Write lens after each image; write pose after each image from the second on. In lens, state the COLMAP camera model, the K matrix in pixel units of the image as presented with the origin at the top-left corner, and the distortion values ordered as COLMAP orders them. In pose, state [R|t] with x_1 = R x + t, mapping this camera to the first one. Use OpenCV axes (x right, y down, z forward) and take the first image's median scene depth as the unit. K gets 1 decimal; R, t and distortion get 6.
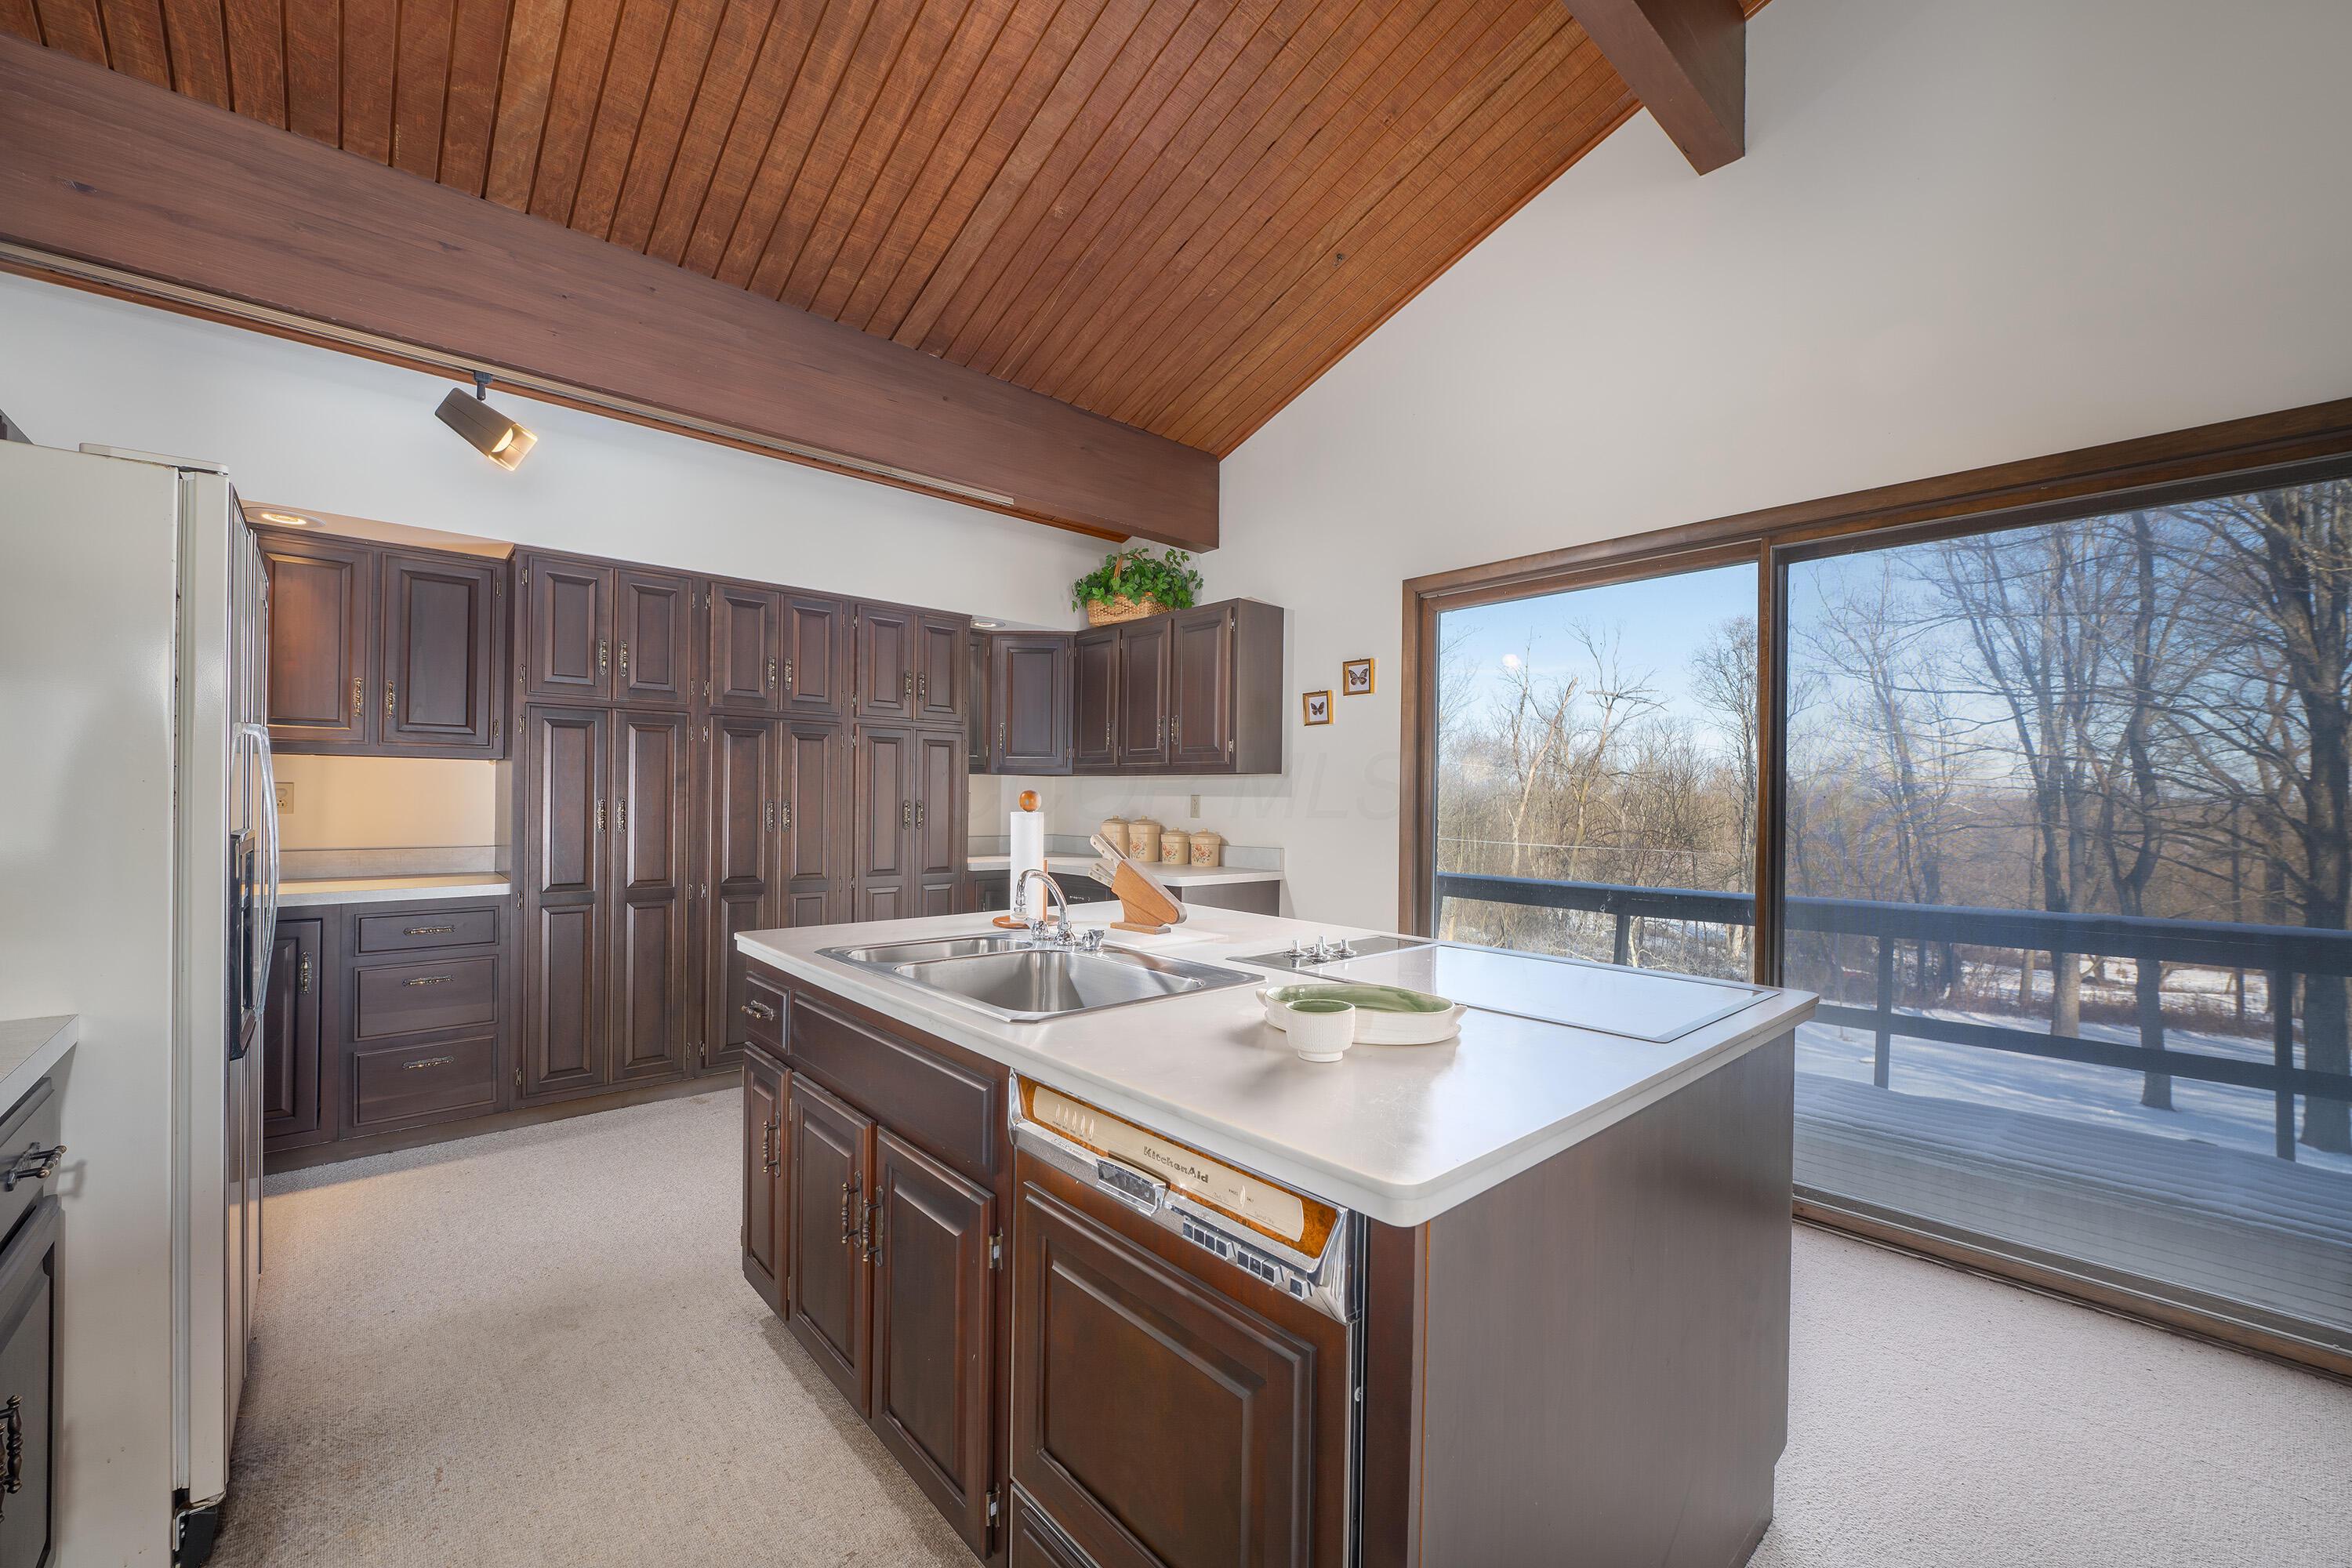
lens RADIAL K [[926.5, 0, 1164.8], [0, 926.5, 792.2], [0, 0, 1]] dist [-0.000648, -0.000072]
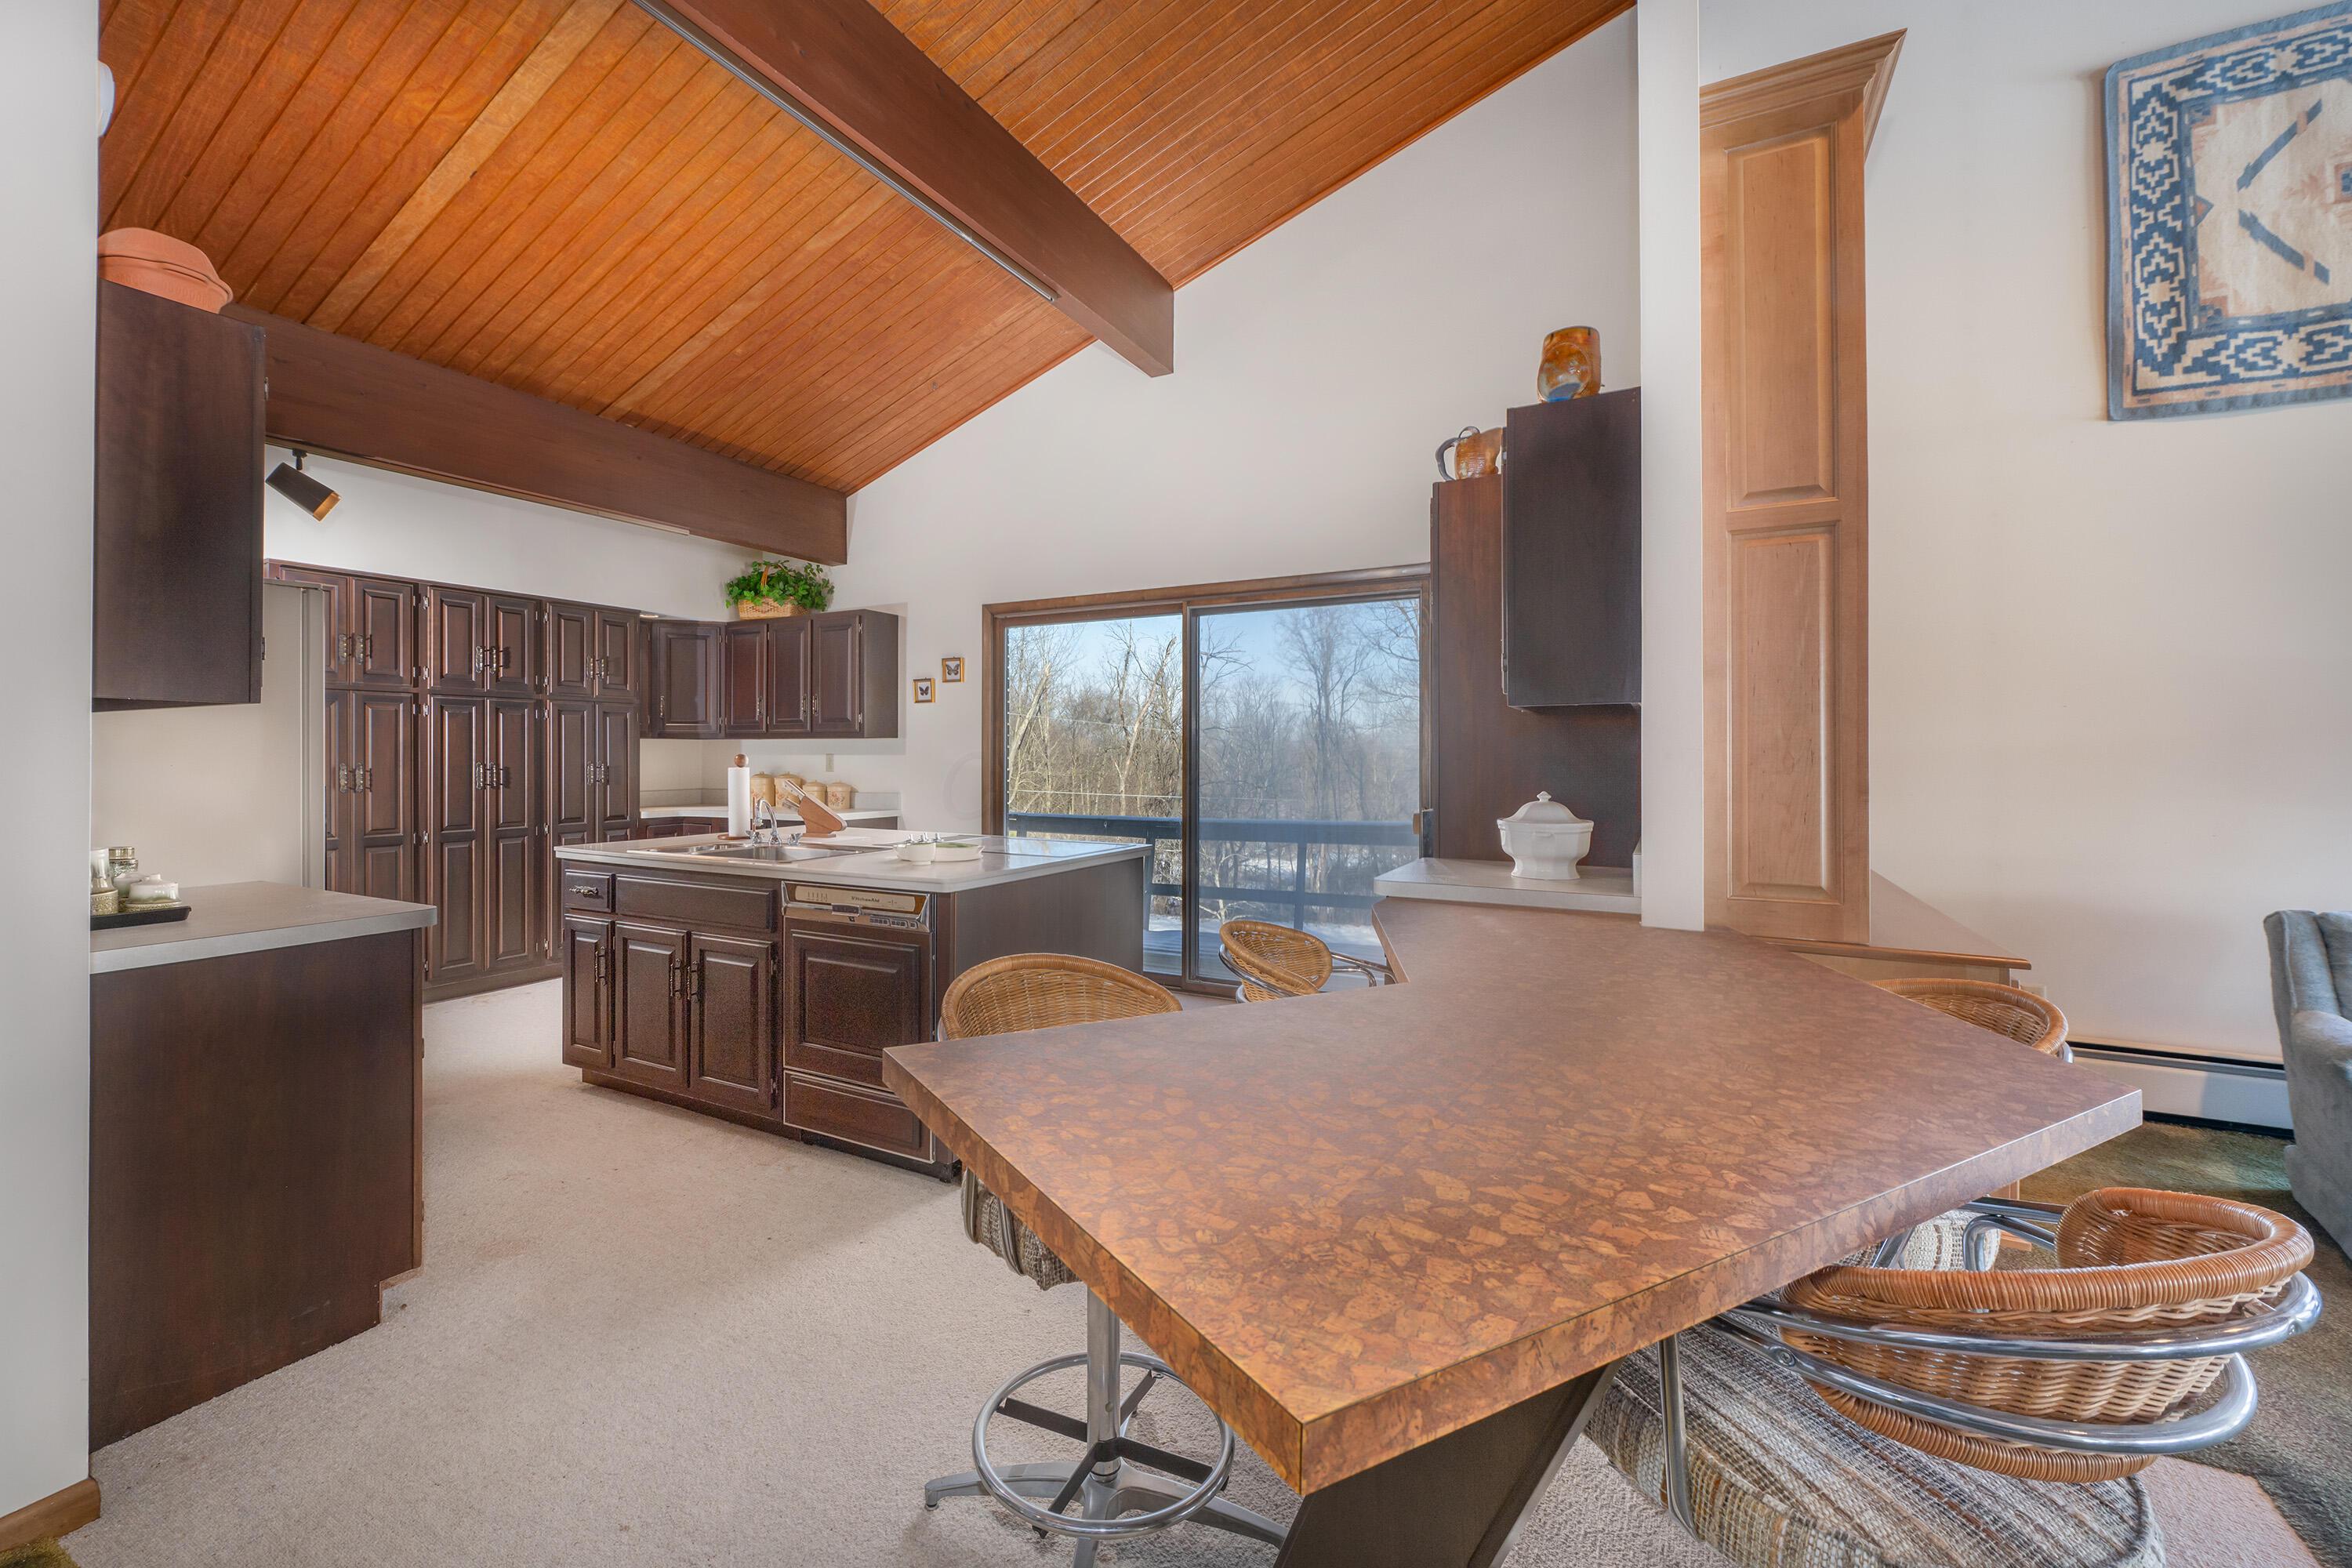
lens RADIAL K [[1001.2, 0, 1107.1], [0, 1001.2, 761.9], [0, 0, 1]] dist [0.000340, 0.000237]
pose [[0.943709, -0.013132, 0.330516, -0.066775], [0.008222, 0.999834, 0.016250, -0.005967], [-0.330675, -0.012618, 0.943660, -0.460436]]
